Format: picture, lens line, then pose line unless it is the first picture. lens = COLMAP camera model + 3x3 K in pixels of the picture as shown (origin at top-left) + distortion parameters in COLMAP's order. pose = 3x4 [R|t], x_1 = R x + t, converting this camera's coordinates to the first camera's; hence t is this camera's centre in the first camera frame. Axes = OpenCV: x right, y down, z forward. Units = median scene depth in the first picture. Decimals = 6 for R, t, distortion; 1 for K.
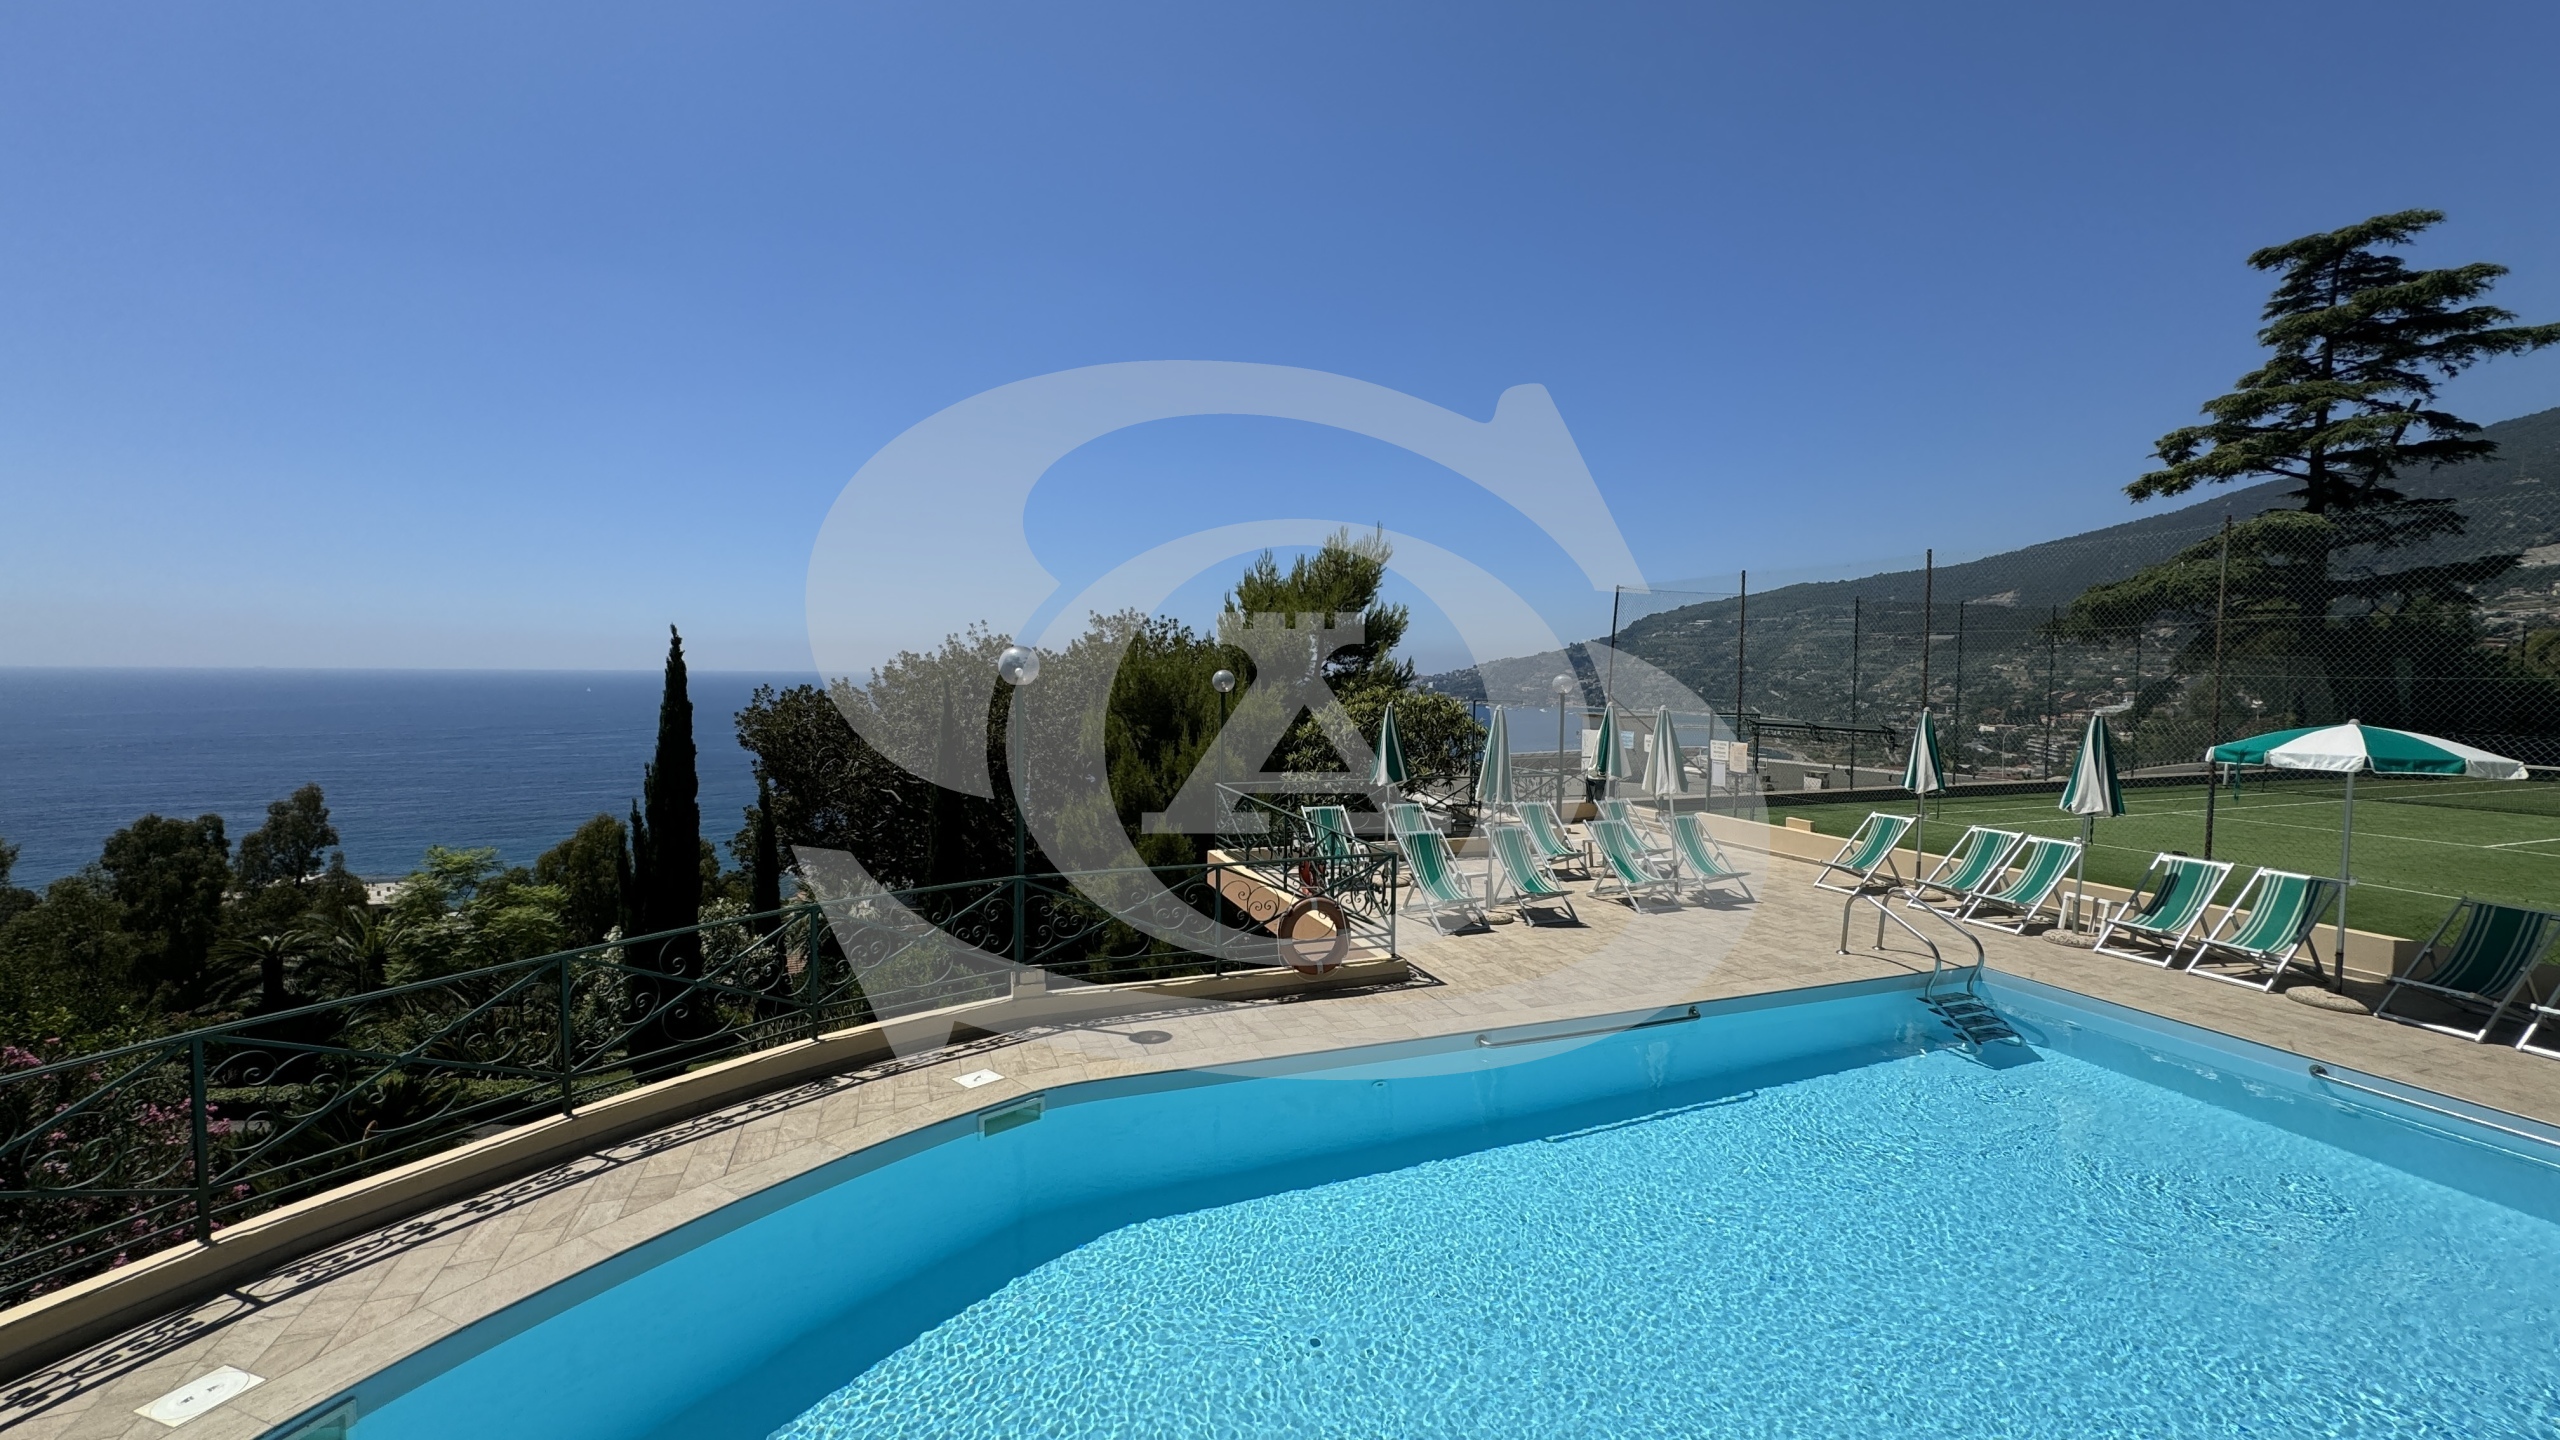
lens RADIAL K [[1019.0, 0, 1275.4], [0, 1019.0, 721.6], [0, 0, 1]] dist [-0.001799, 0.001149]
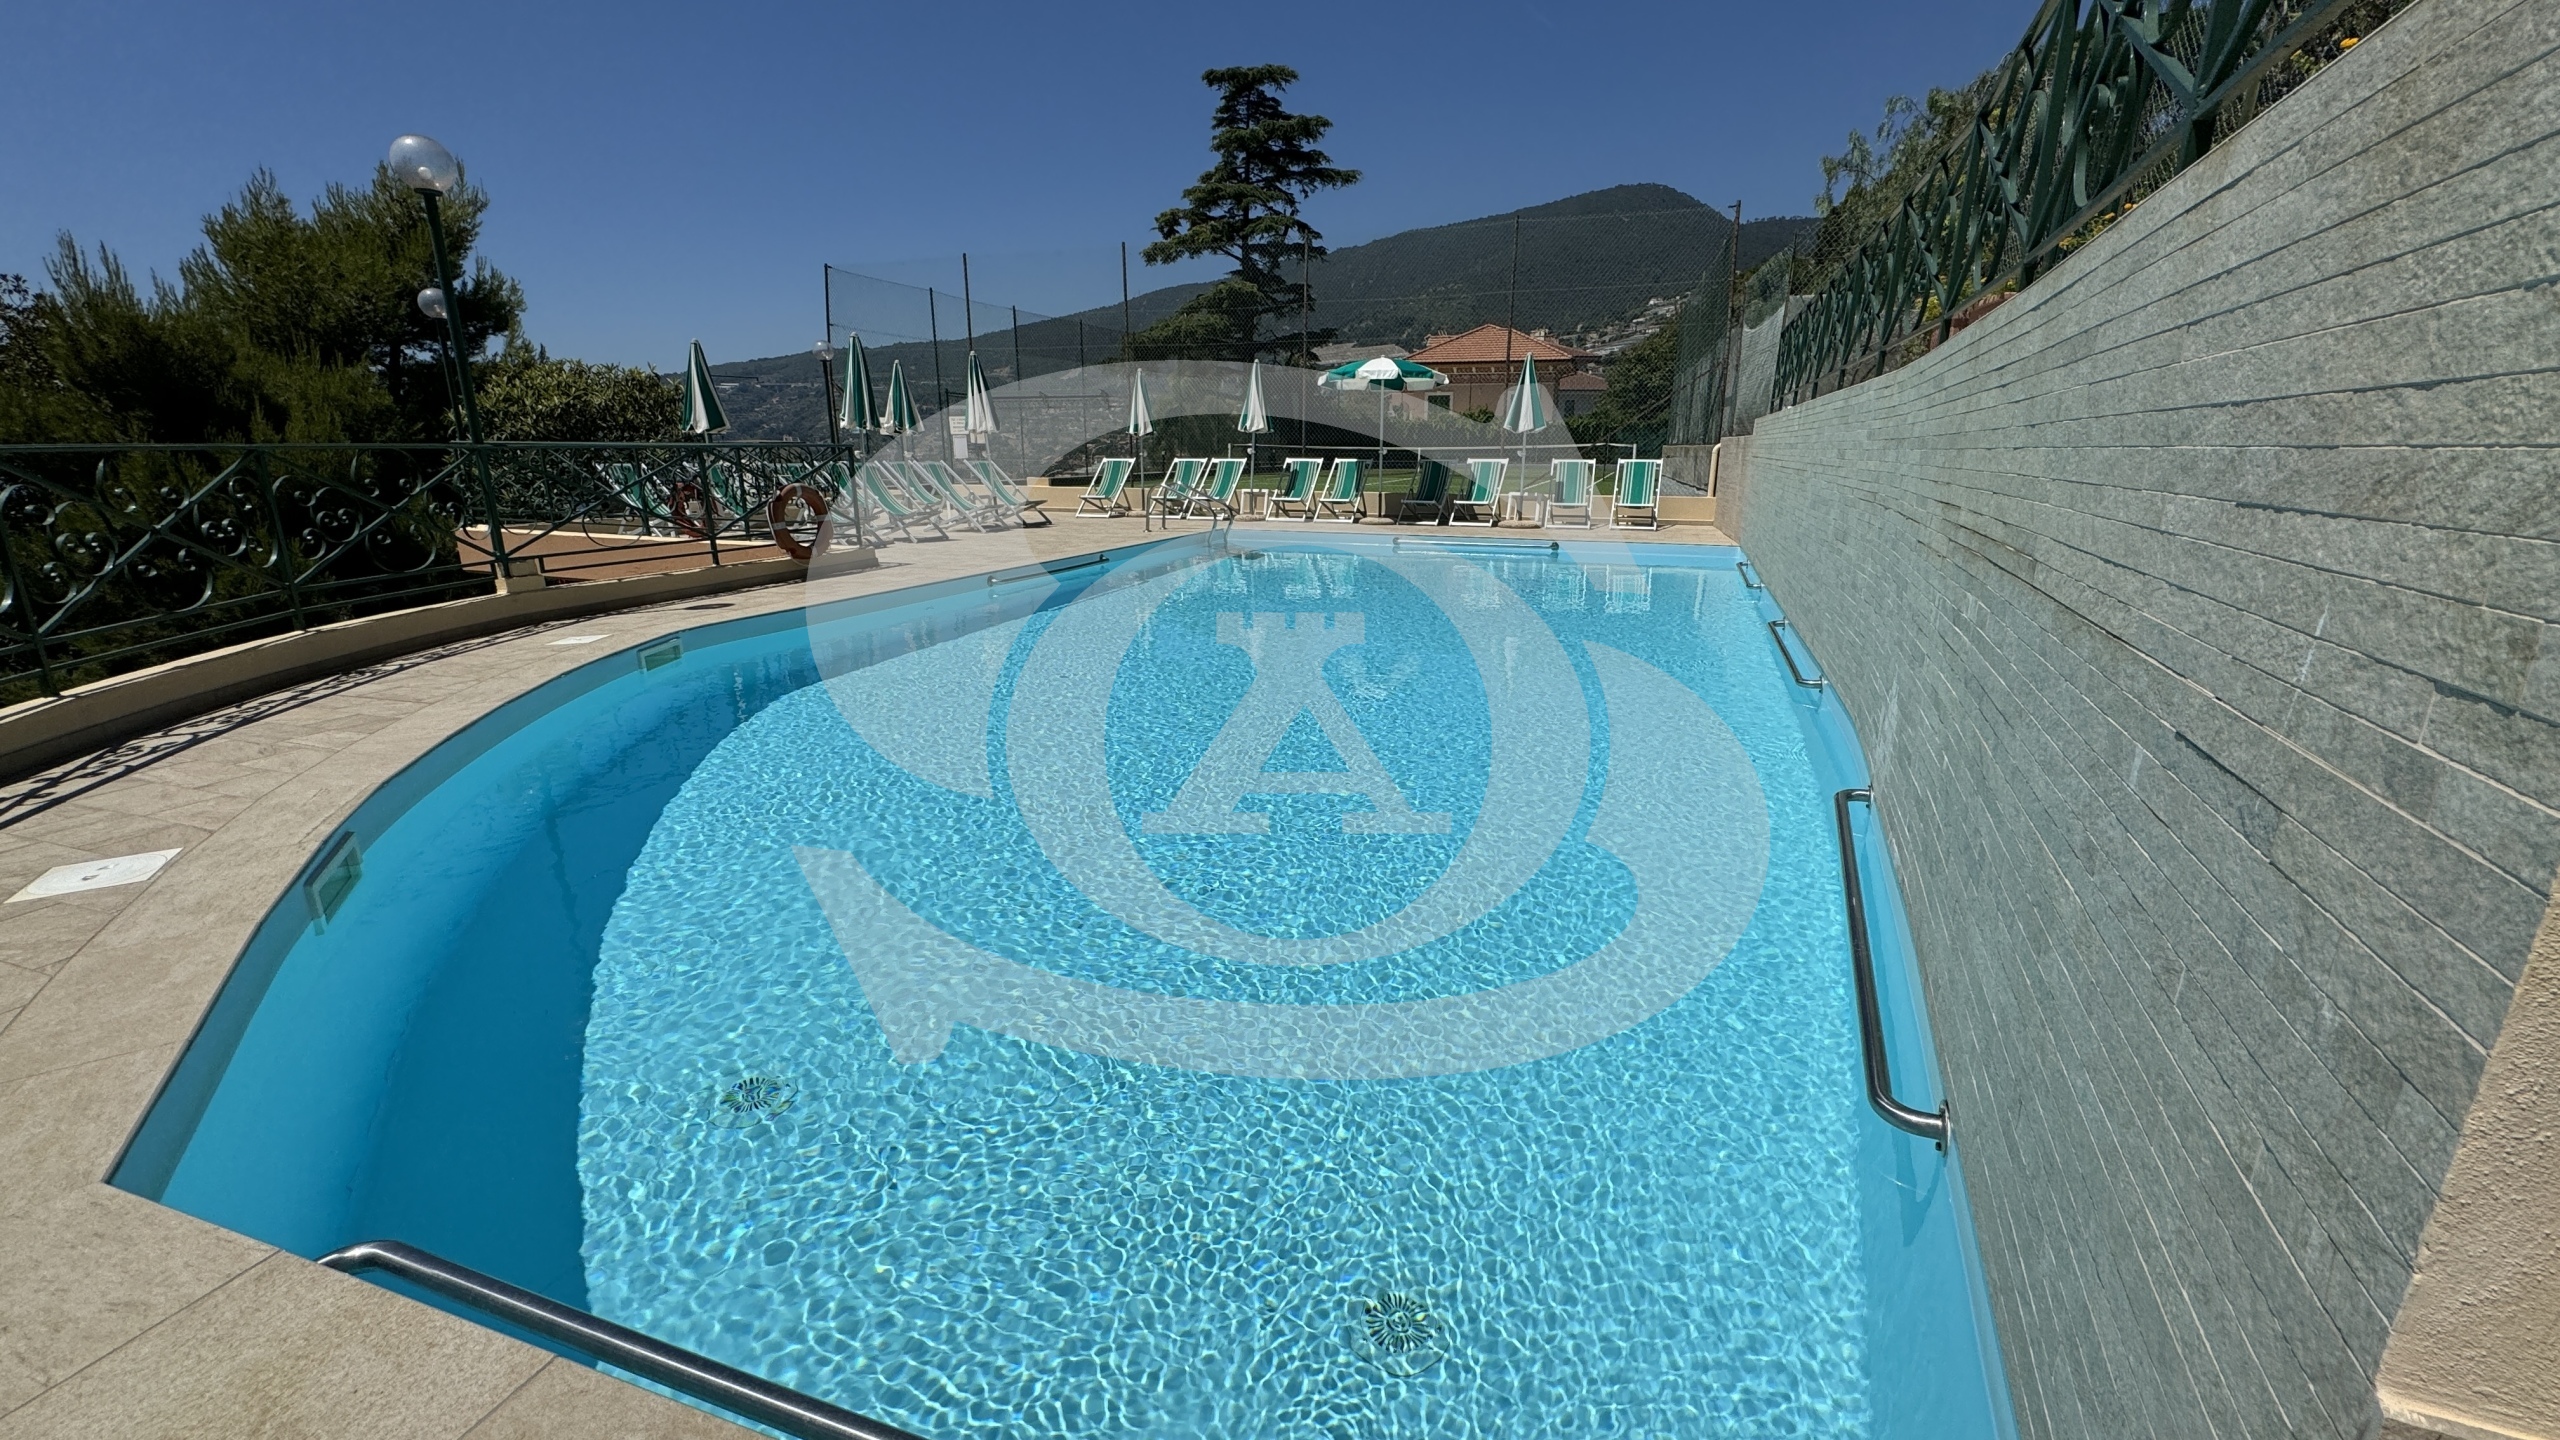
lens RADIAL K [[1019.0, 0, 1271.7], [0, 1019.0, 720.1], [0, 0, 1]] dist [-0.001799, 0.001149]
pose [[0.648335, -0.203724, 0.733593, -0.128400], [0.040170, 0.971346, 0.234249, 0.053189], [-0.760295, -0.122403, 0.637942, -0.008520]]
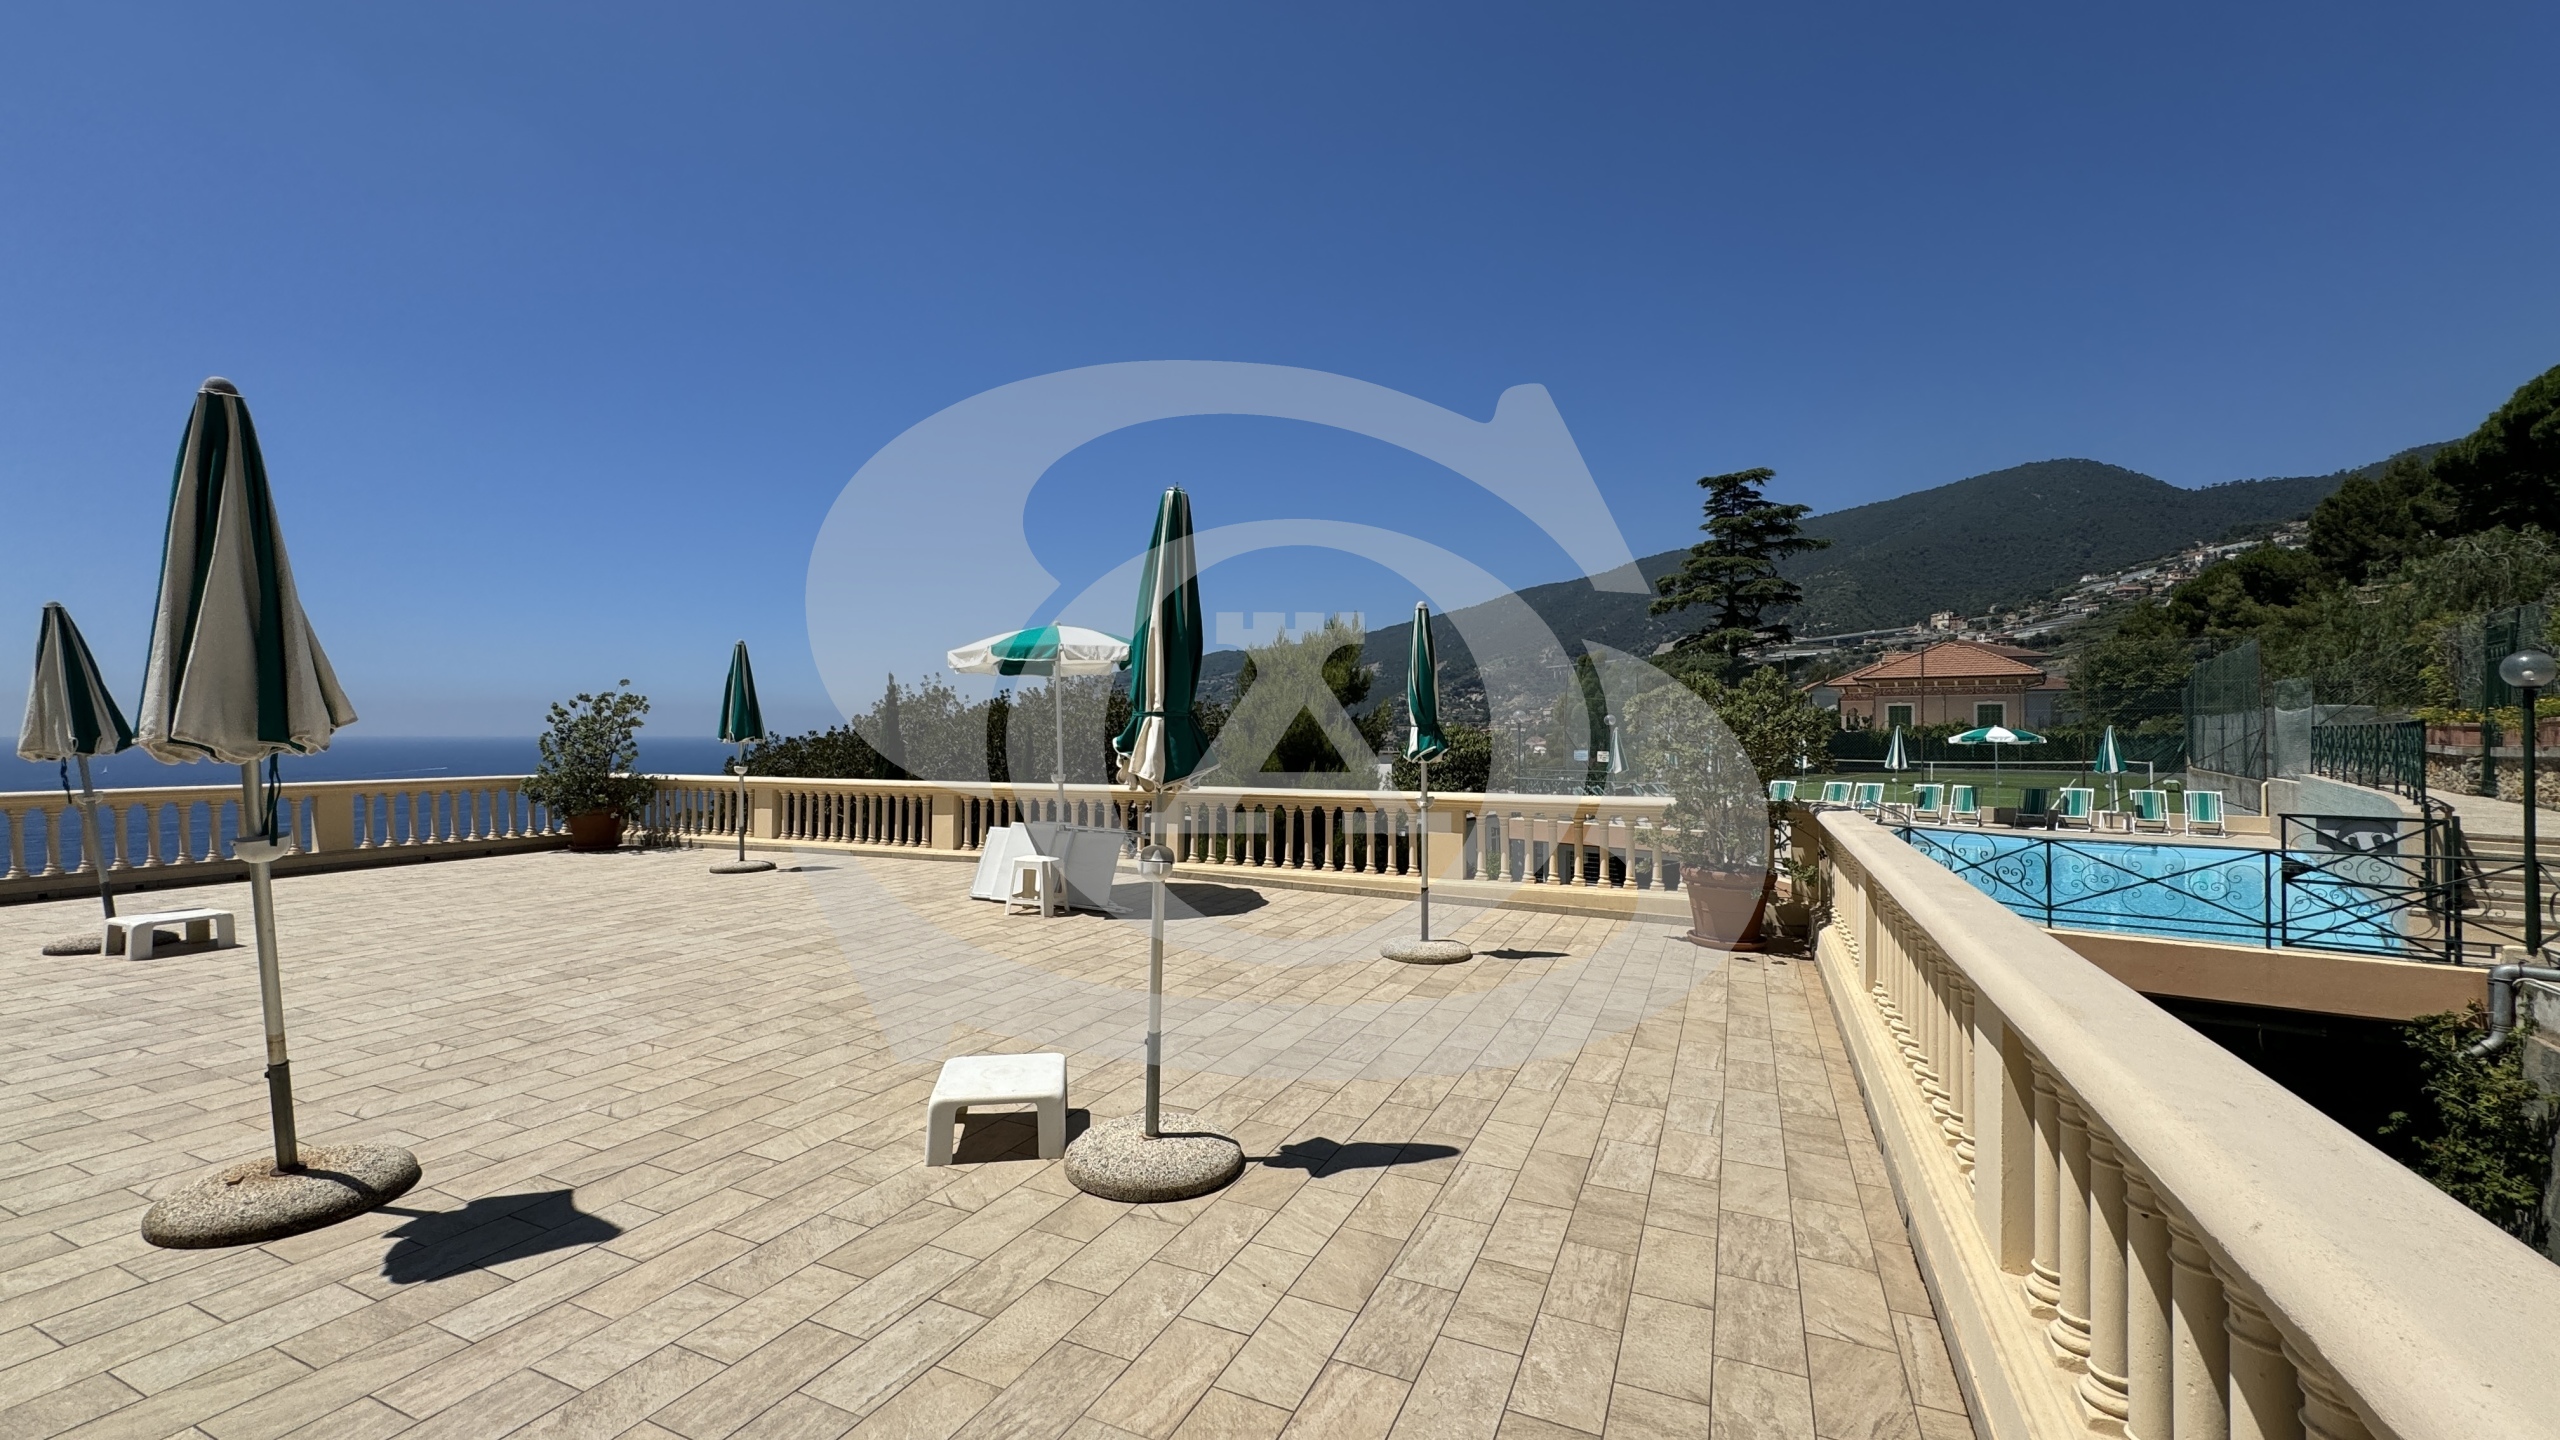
lens RADIAL K [[1019.0, 0, 1266.7], [0, 1019.0, 724.1], [0, 0, 1]] dist [-0.001799, 0.001149]
pose [[0.864543, -0.003956, 0.502543, -0.594292], [0.030744, 0.998512, -0.045029, 0.016744], [-0.501617, 0.054380, 0.863379, -0.117728]]
